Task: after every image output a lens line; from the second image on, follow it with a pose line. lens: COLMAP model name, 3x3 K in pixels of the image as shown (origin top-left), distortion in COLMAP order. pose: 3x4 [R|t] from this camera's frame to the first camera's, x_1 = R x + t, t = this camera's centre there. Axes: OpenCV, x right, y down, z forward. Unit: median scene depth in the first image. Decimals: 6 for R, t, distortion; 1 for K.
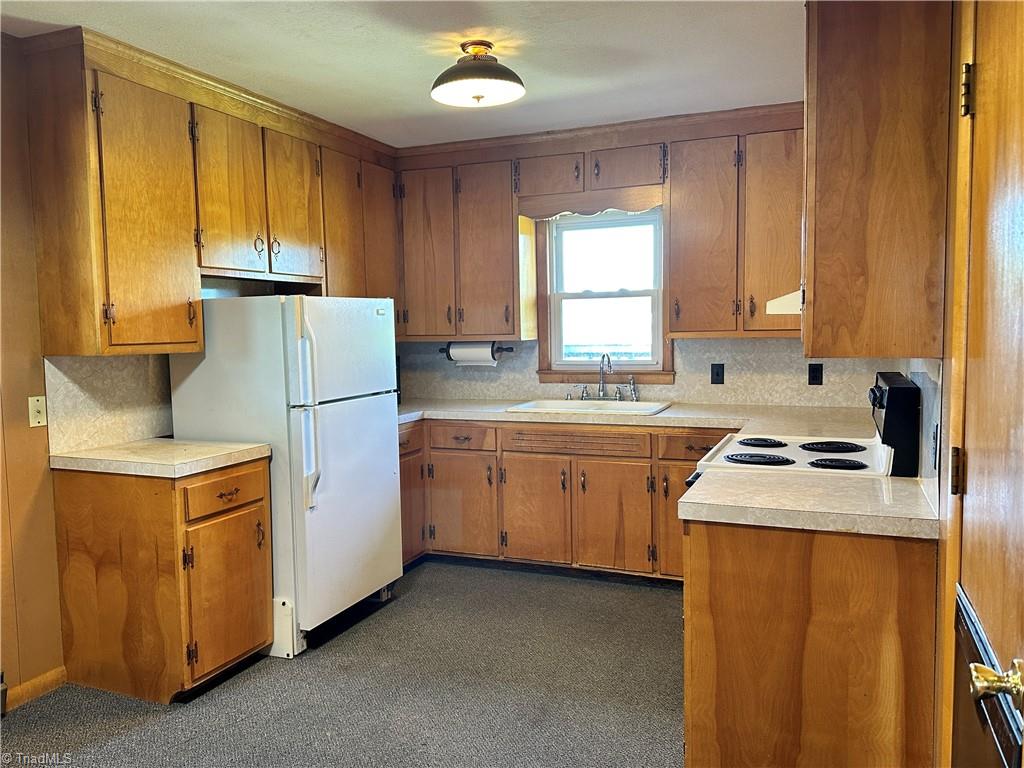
lens RADIAL K [[796.1, 0, 511.3], [0, 796.1, 384.9], [0, 0, 1]] dist [0.059998, 0.000155]
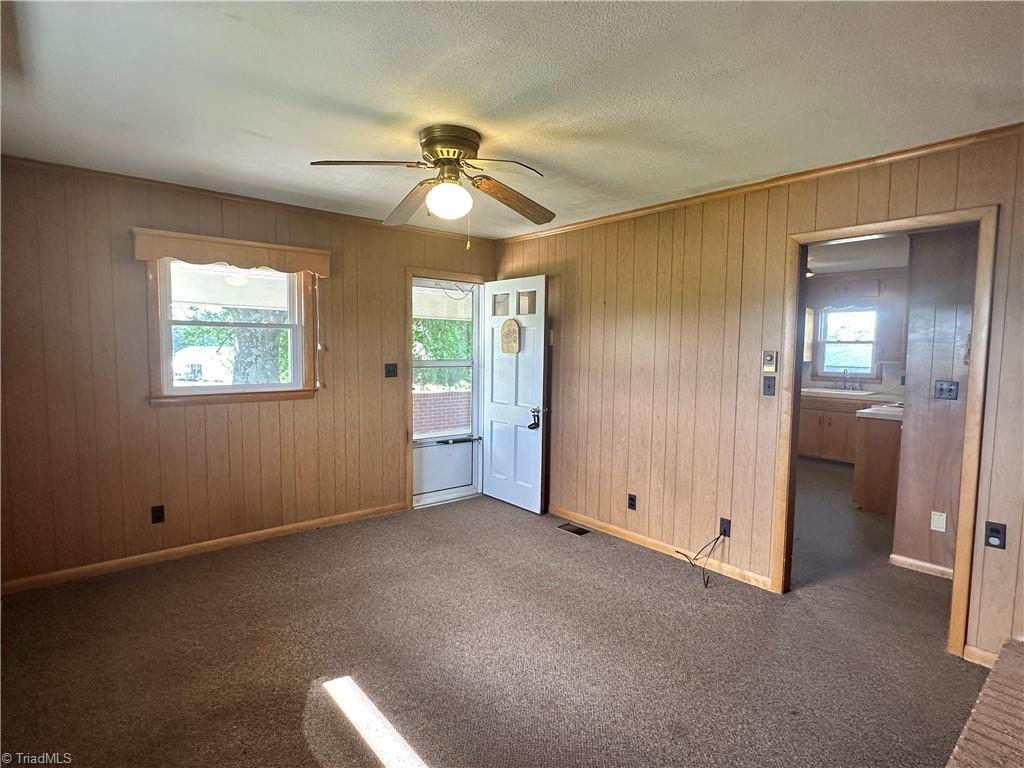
lens RADIAL K [[534.6, 0, 511.0], [0, 534.6, 383.7], [0, 0, 1]] dist [-0.000467, -0.000044]
pose [[0.886716, 0.063516, -0.457931, -0.025682], [-0.065249, 0.997796, 0.012052, 0.045237], [0.457688, 0.019193, 0.888906, -0.755289]]
